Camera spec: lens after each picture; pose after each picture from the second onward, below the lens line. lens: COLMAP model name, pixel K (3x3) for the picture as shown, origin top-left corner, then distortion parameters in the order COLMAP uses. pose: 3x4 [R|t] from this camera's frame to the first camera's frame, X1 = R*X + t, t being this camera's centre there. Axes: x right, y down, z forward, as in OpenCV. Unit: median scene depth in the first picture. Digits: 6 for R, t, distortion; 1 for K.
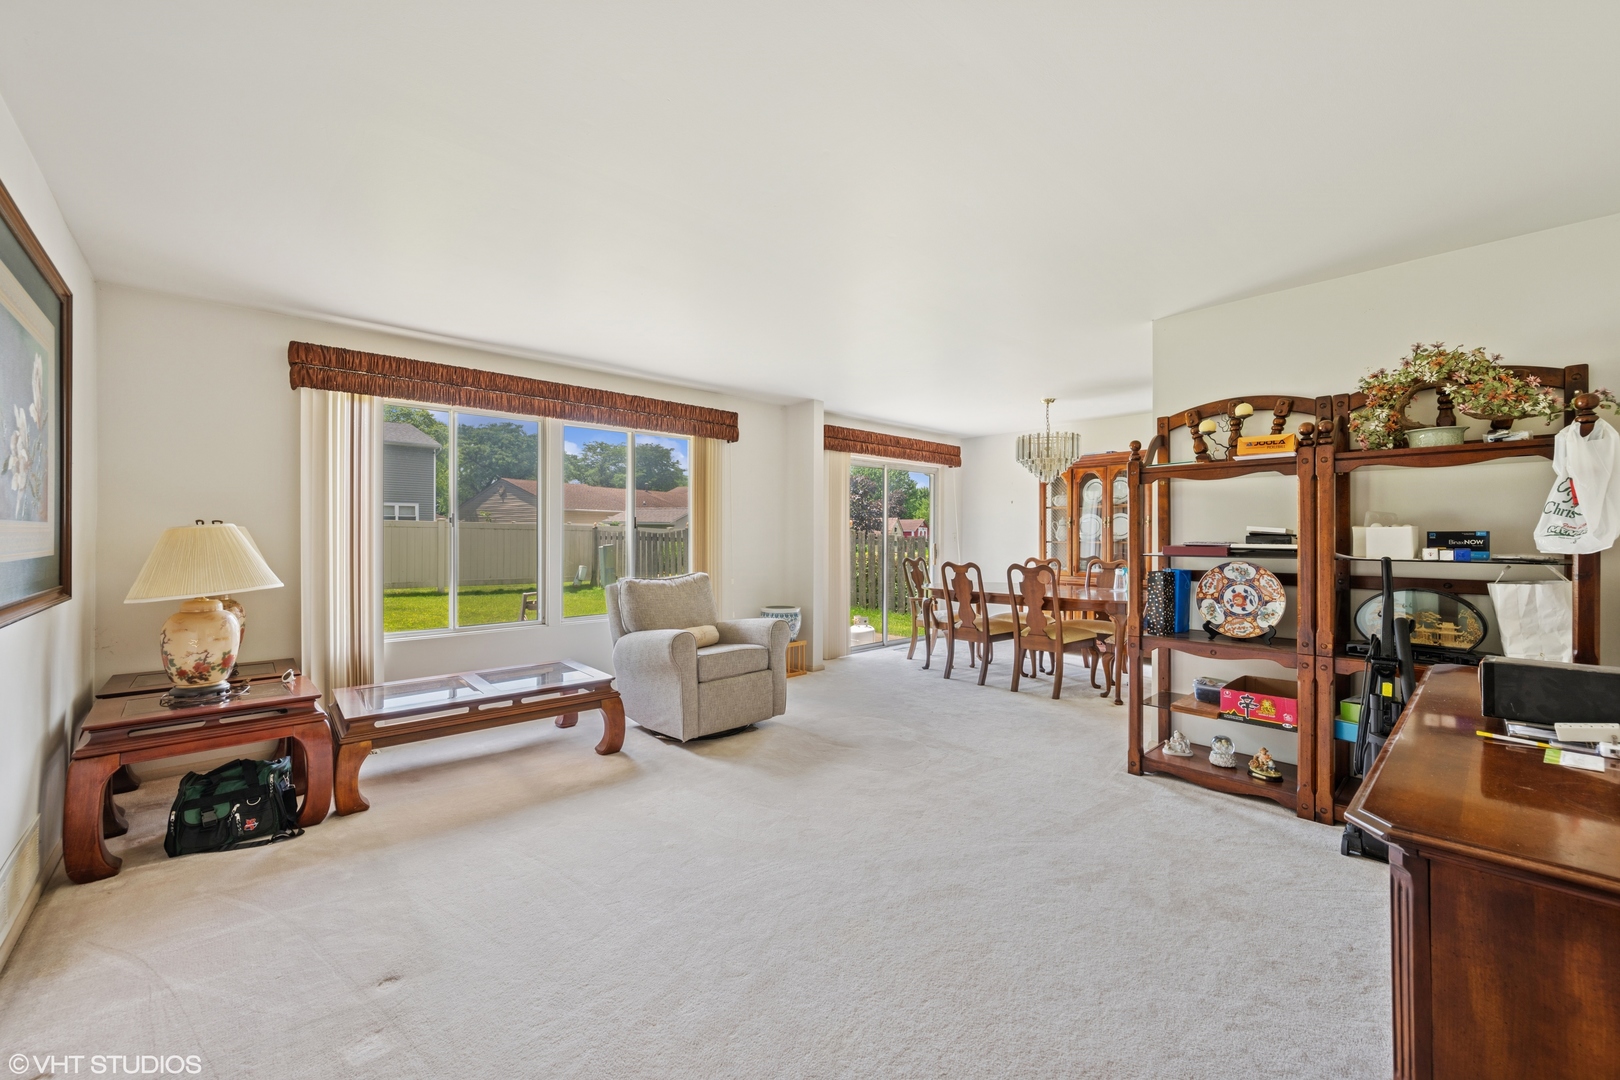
lens RADIAL K [[638.7, 0, 809.5], [0, 638.7, 535.9], [0, 0, 1]] dist [-0.000390, -0.000035]
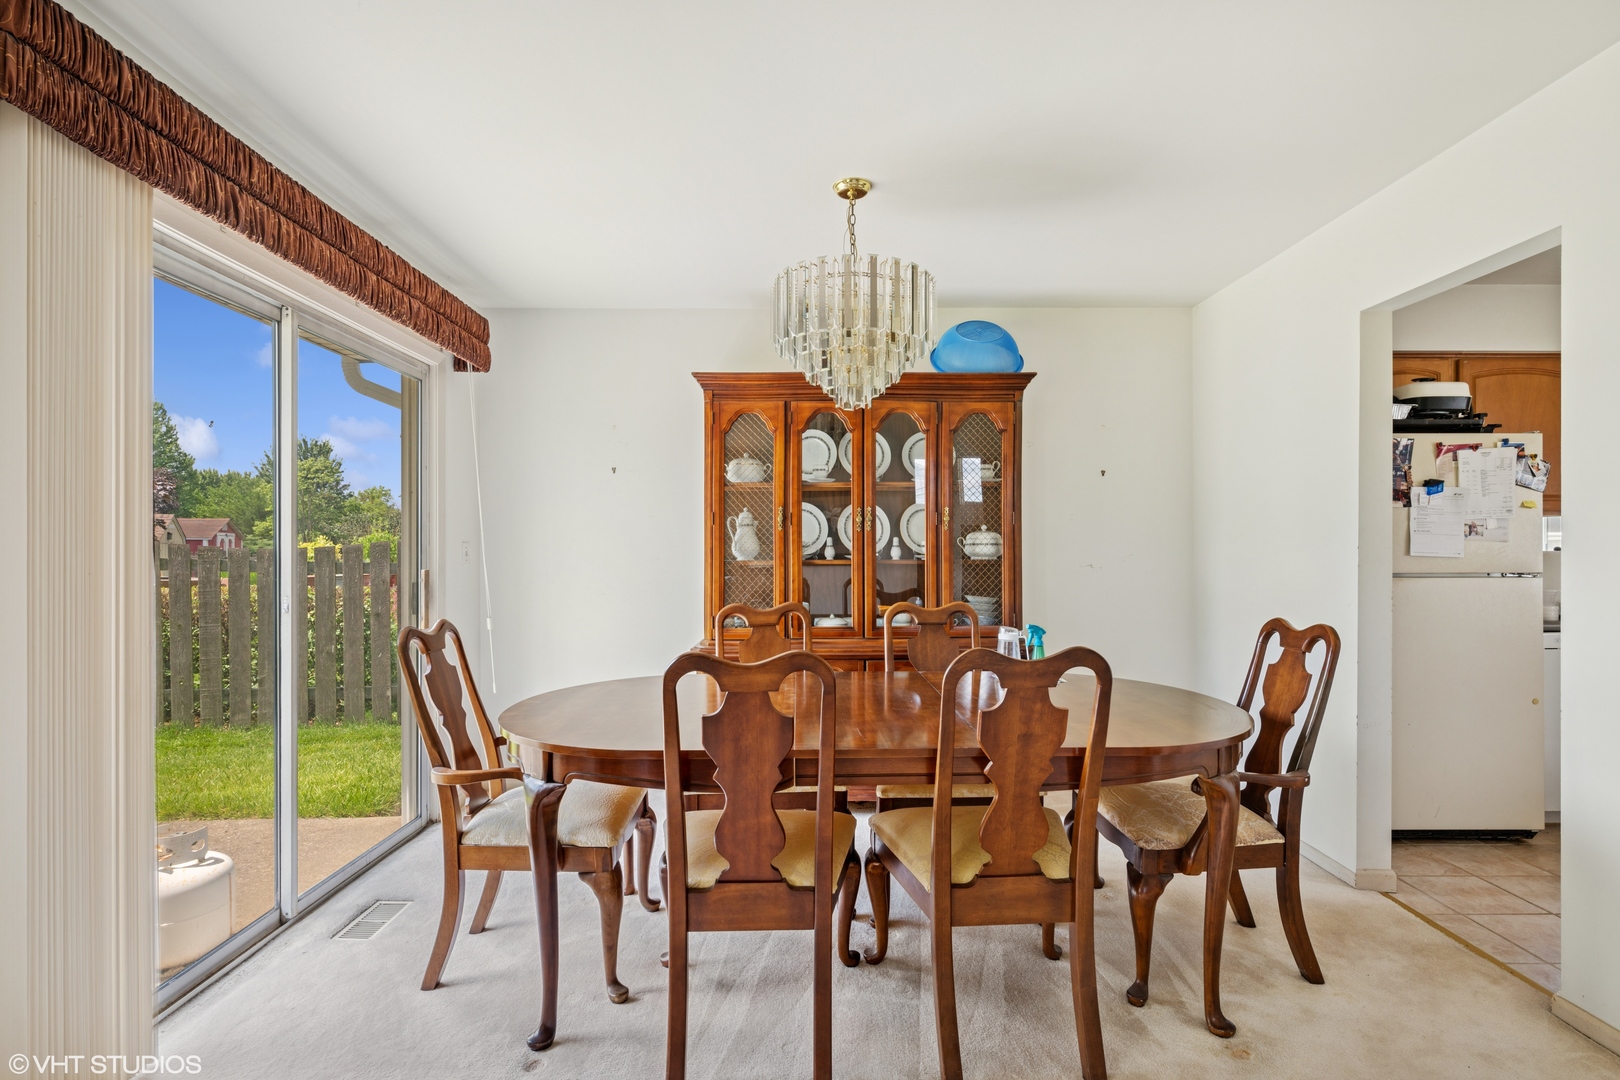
lens RADIAL K [[783.3, 0, 813.7], [0, 783.3, 545.3], [0, 0, 1]] dist [0.000563, 0.000073]
pose [[0.663751, 0.001297, 0.747953, 0.010925], [0.000495, 0.999998, -0.002173, -0.001142], [-0.747954, 0.001813, 0.663748, 0.611669]]
